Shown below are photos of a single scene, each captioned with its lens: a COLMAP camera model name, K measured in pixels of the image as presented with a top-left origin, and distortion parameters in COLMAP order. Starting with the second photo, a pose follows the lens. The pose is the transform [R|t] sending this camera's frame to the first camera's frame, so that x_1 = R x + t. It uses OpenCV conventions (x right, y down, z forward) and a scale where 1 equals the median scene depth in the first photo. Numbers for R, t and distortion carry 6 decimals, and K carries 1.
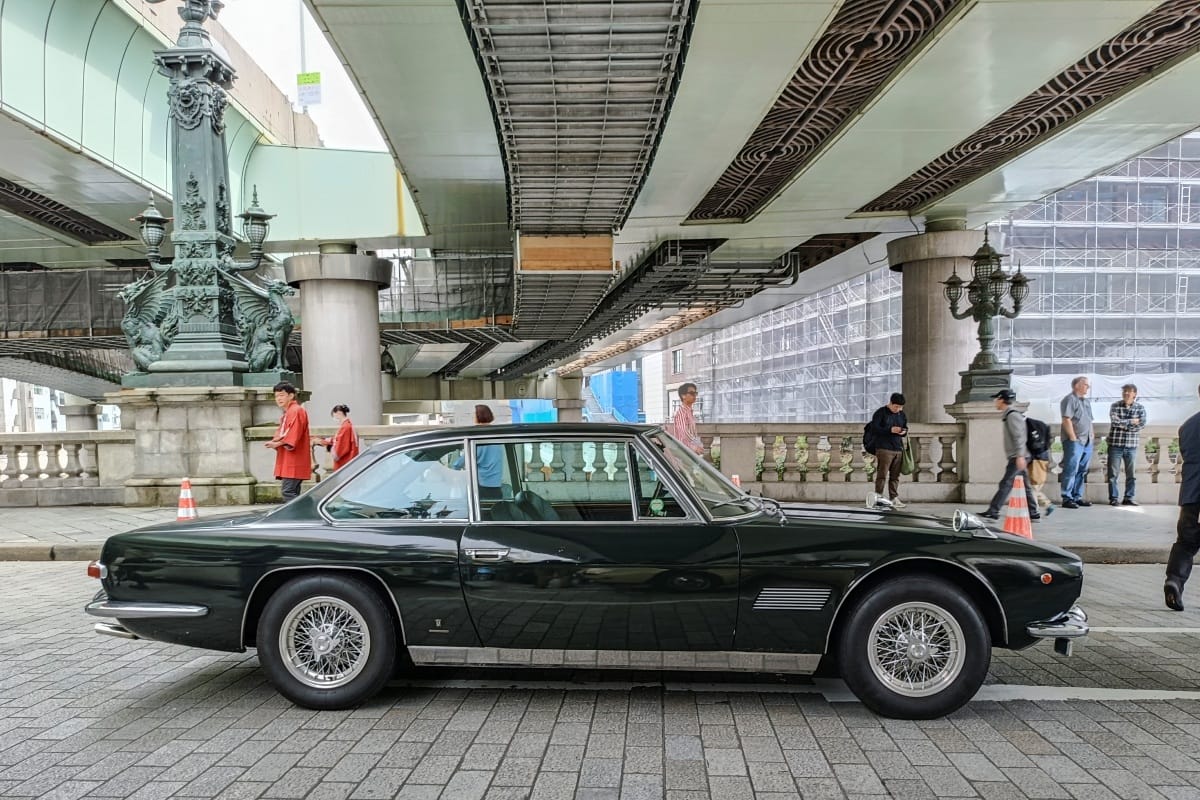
lens RADIAL K [[953.4, 0, 590.3], [0, 953.4, 398.9], [0, 0, 1]] dist [0.000163, 0.003564]
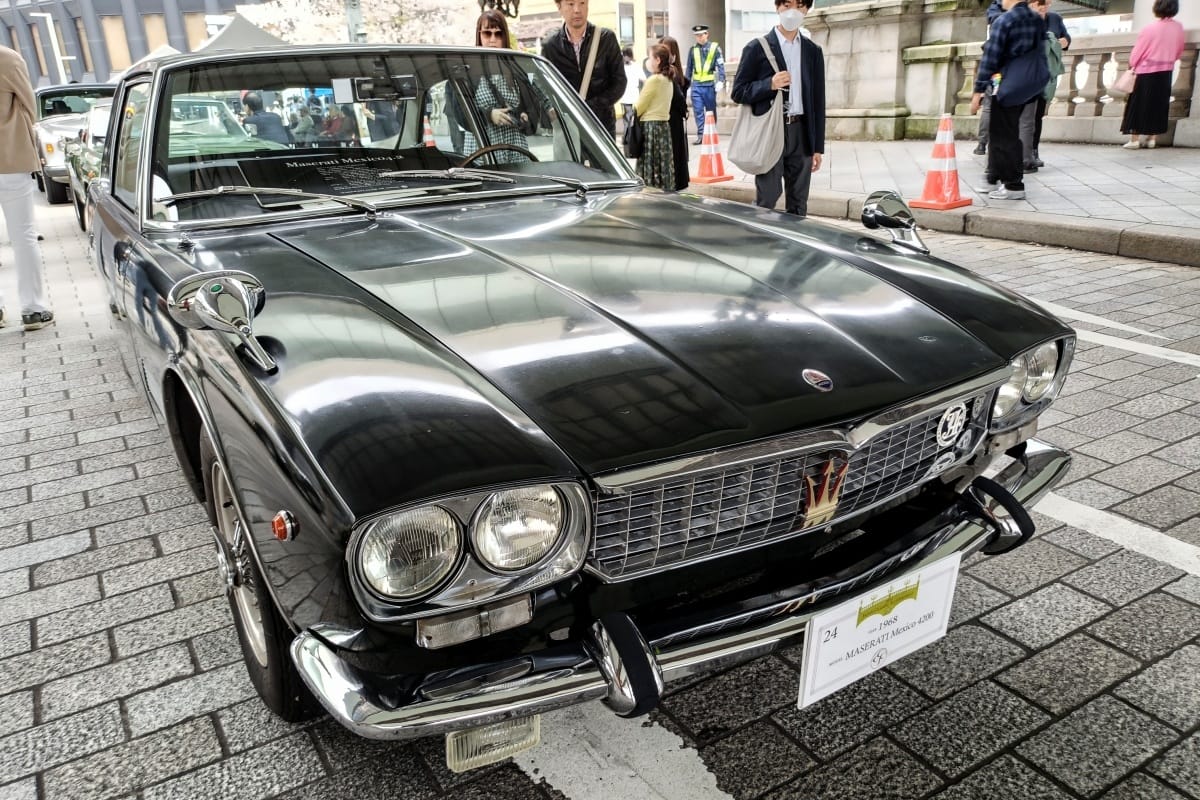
lens RADIAL K [[932.5, 0, 584.8], [0, 932.5, 366.6], [0, 0, 1]] dist [0.013349, -0.005409]
pose [[0.558500, 0.229696, -0.797068, 0.204056], [0.067549, 0.945112, 0.319689, 0.012007], [0.826750, -0.232387, 0.512329, 0.250277]]
